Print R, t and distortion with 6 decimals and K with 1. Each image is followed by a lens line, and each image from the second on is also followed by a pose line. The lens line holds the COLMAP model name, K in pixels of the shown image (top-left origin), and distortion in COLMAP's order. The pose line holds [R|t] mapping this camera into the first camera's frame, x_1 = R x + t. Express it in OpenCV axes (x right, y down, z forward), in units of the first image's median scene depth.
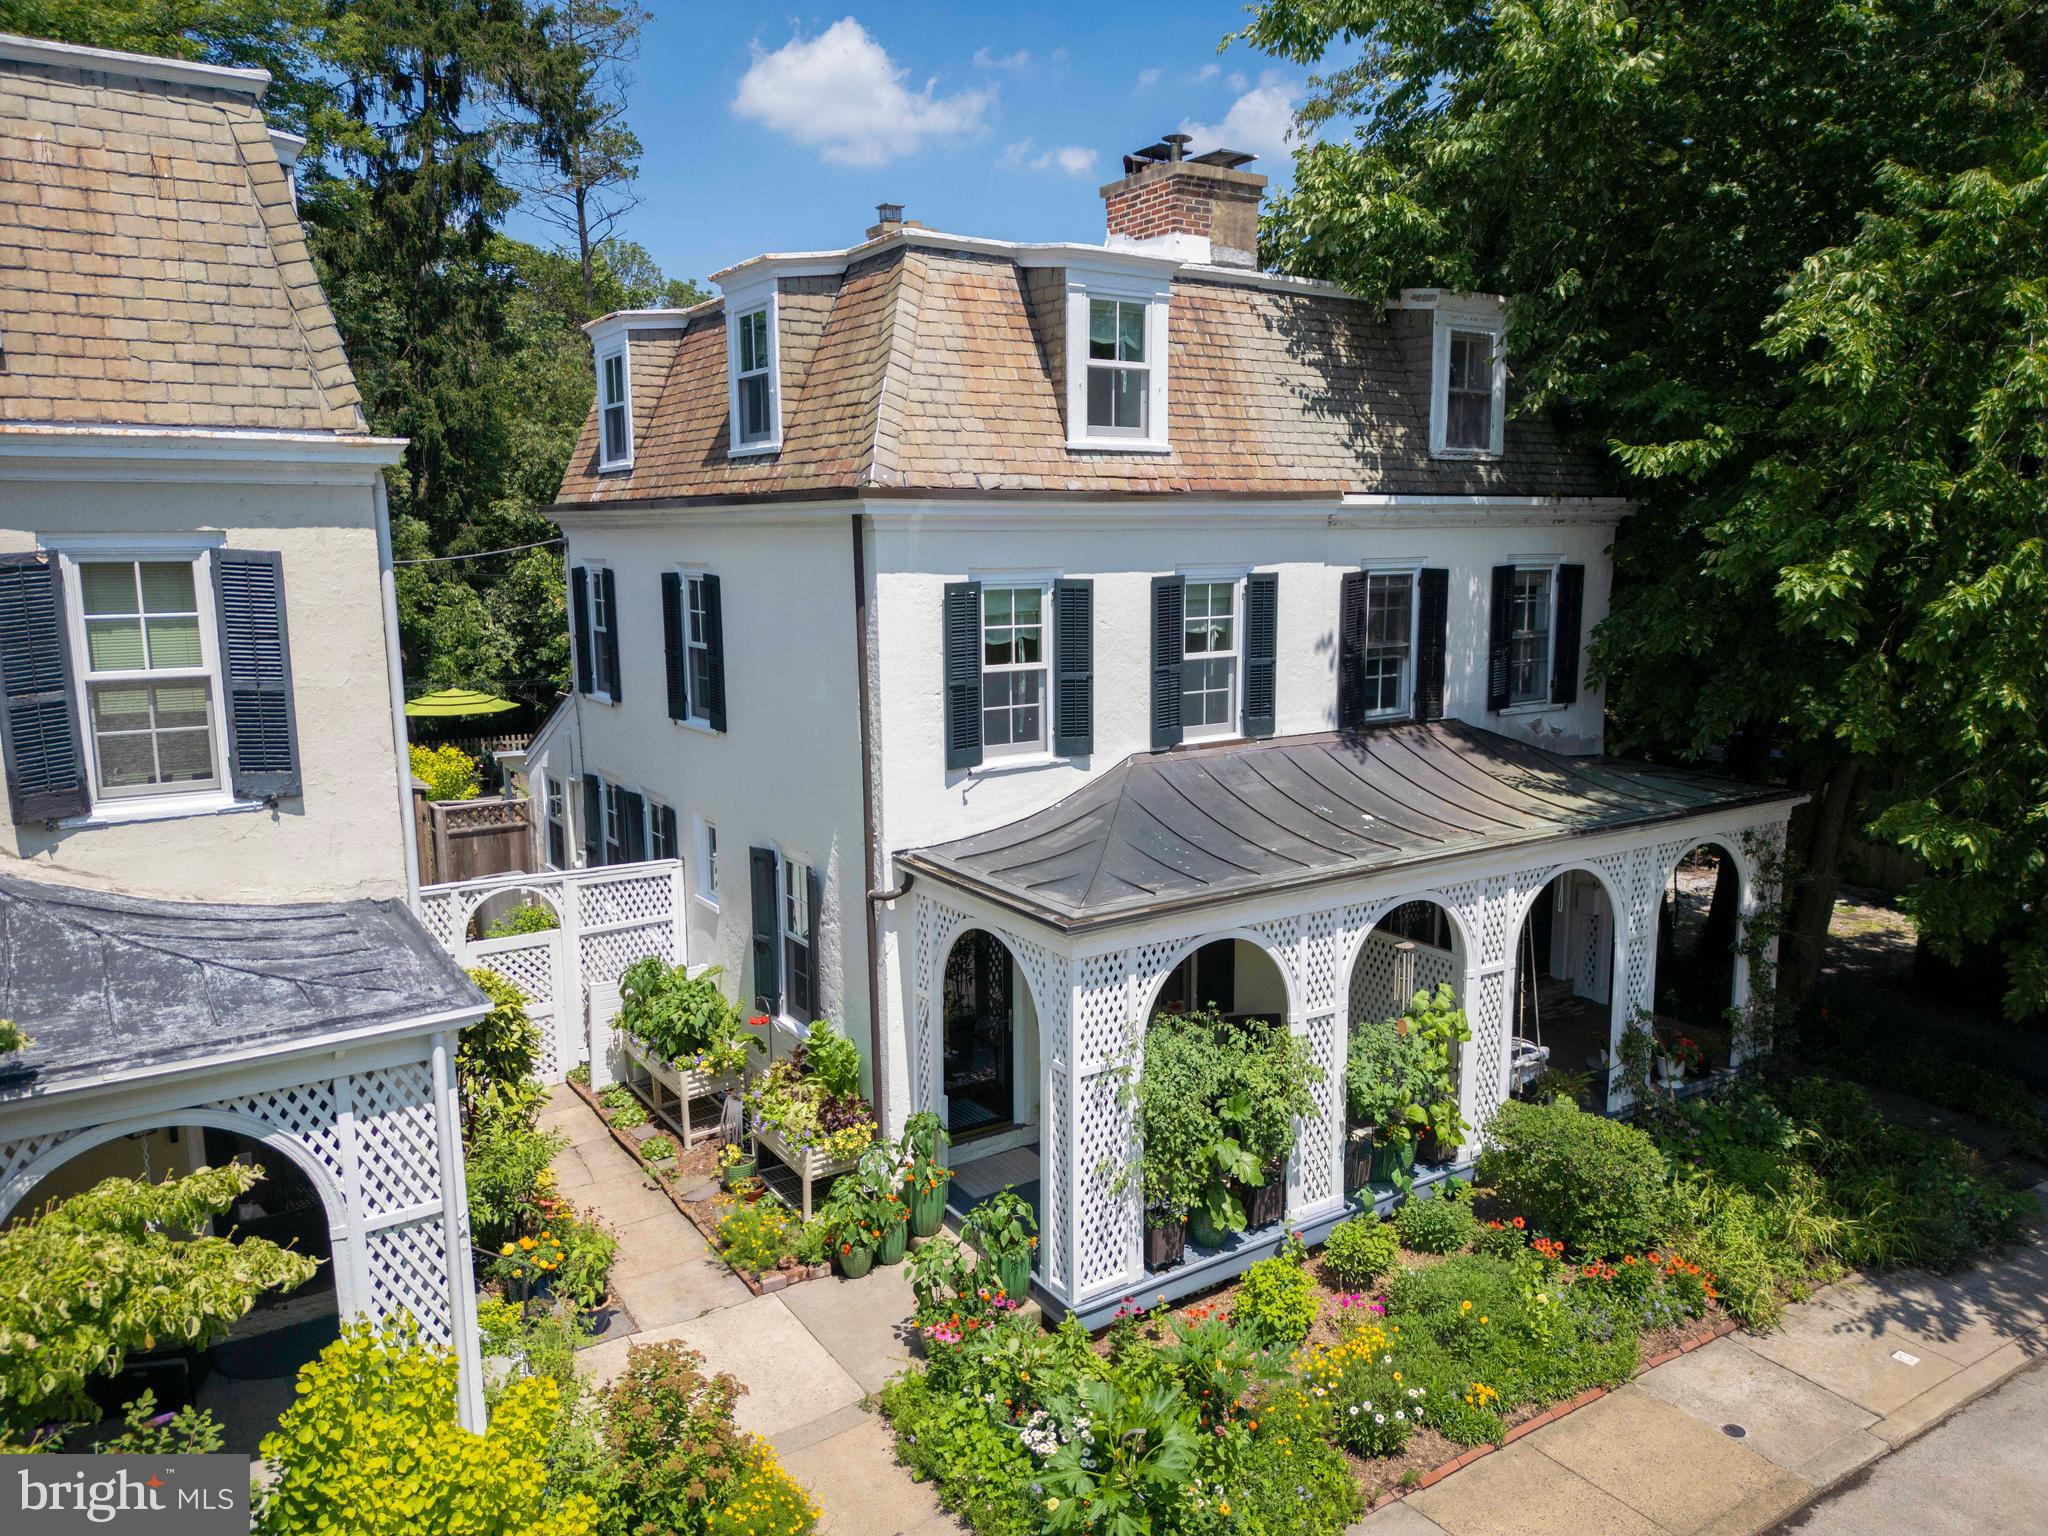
lens RADIAL K [[1416.4, 0, 1024.0], [0, 1416.4, 768.0], [0, 0, 1]] dist [0.074131, -0.072806]
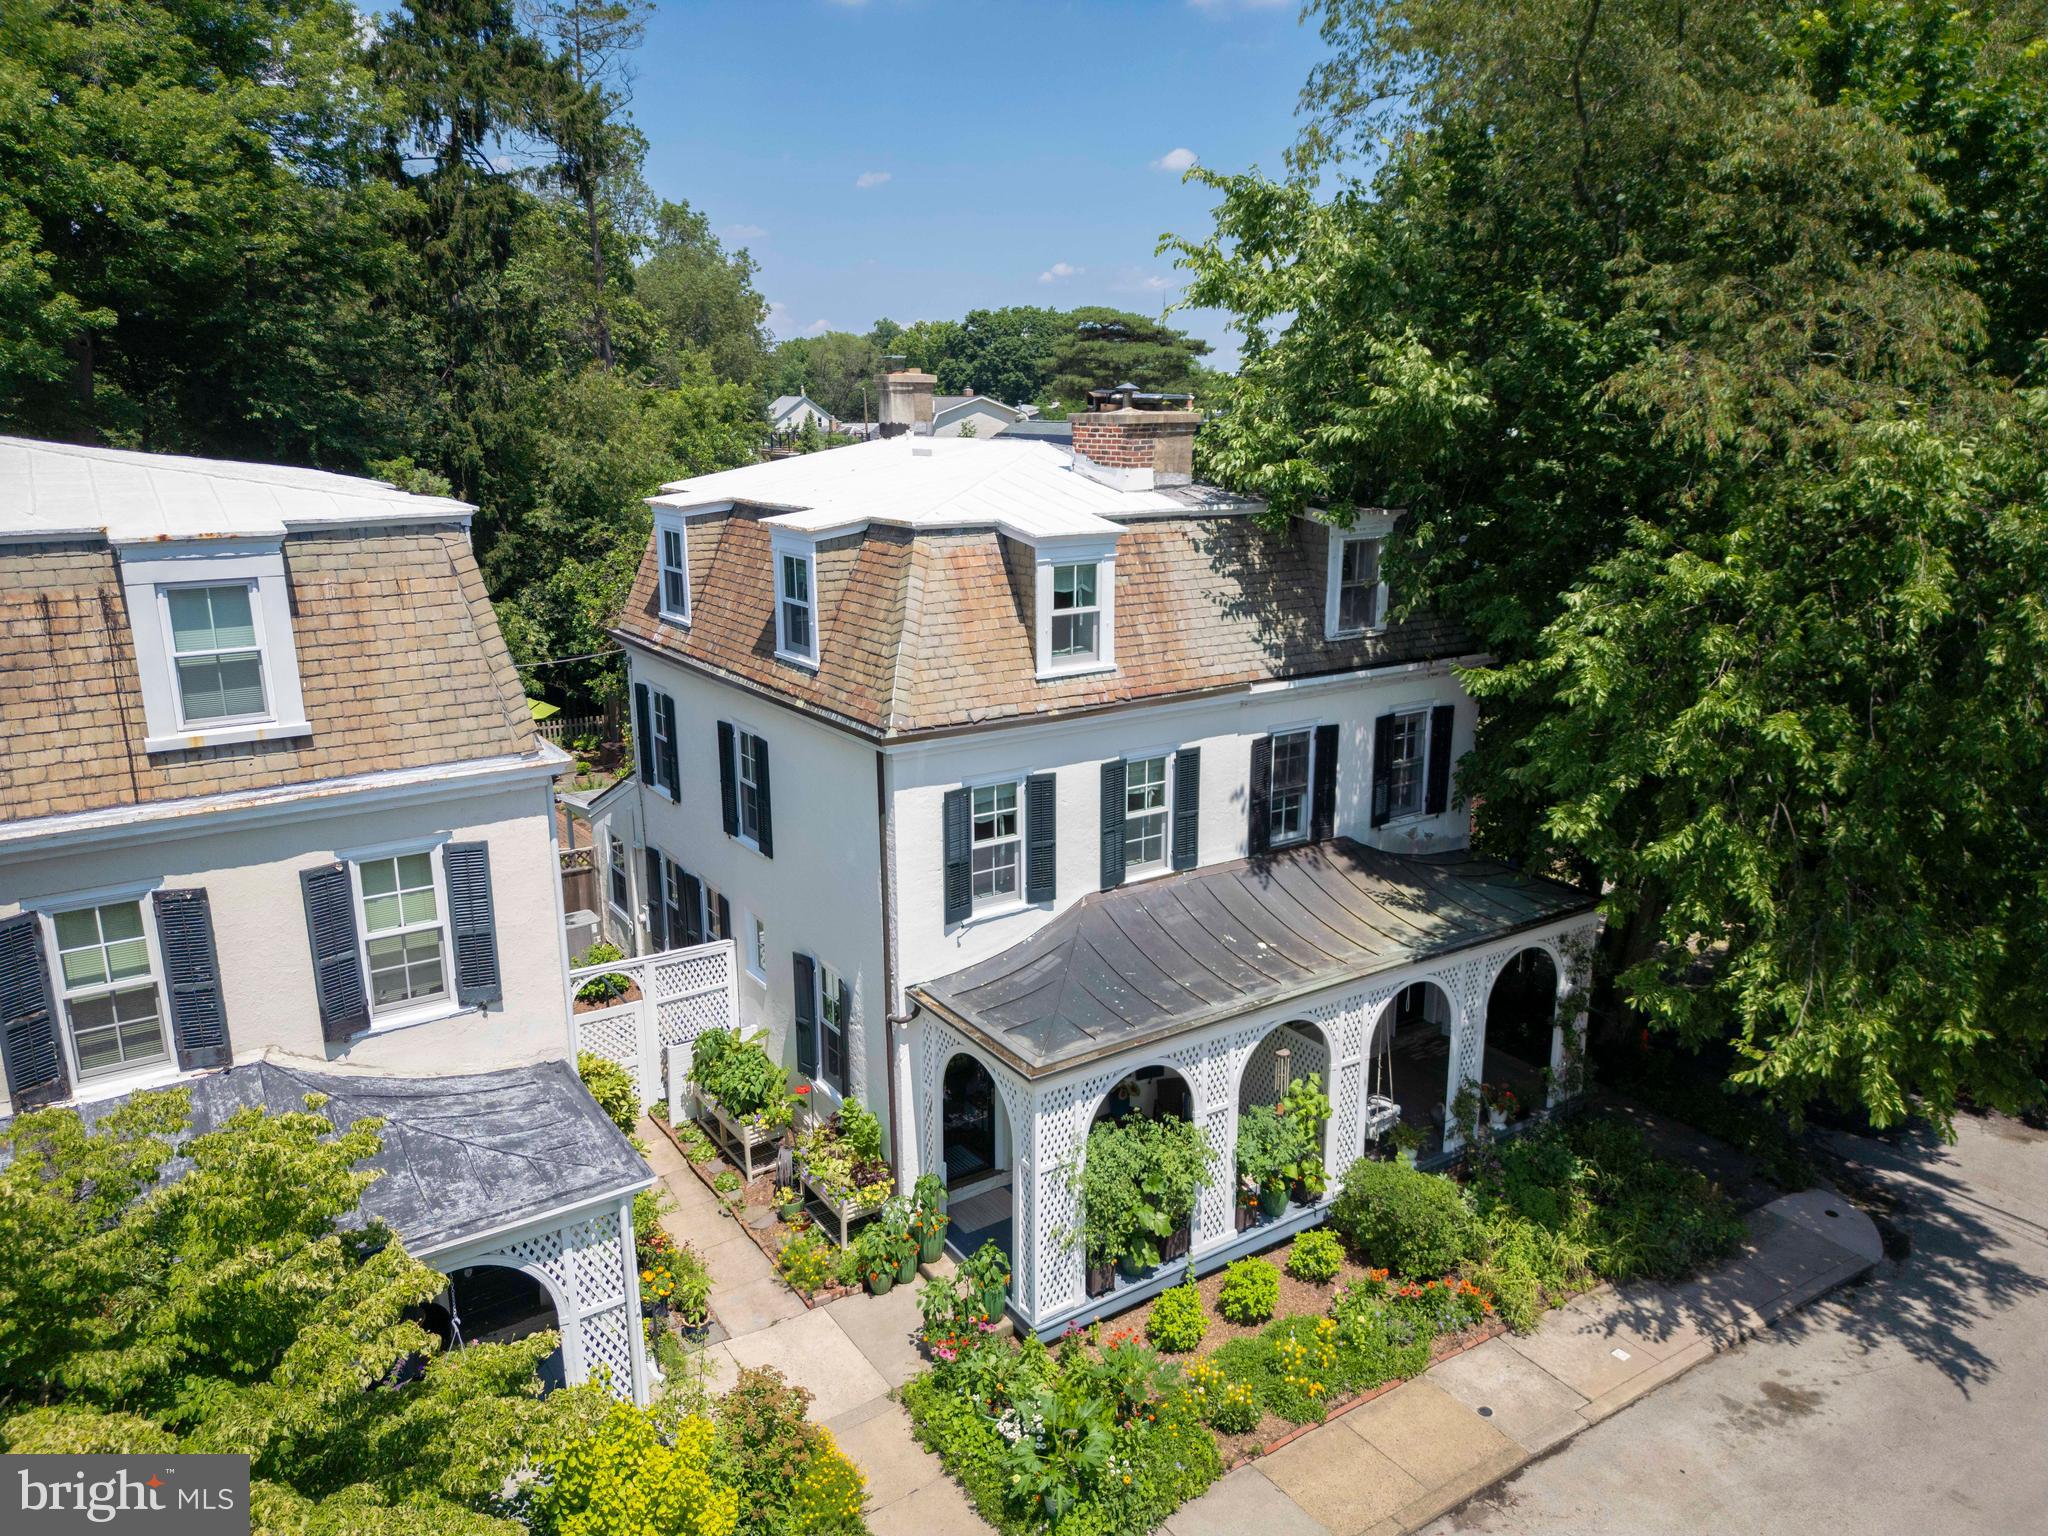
lens RADIAL K [[1416.4, 0, 1024.0], [0, 1416.4, 768.0], [0, 0, 1]] dist [0.074131, -0.072806]
pose [[0.999975, 0.002717, 0.006488, 0.010970], [-0.003286, 0.995992, 0.089381, -0.266215], [-0.006219, -0.089401, 0.995976, -0.326414]]
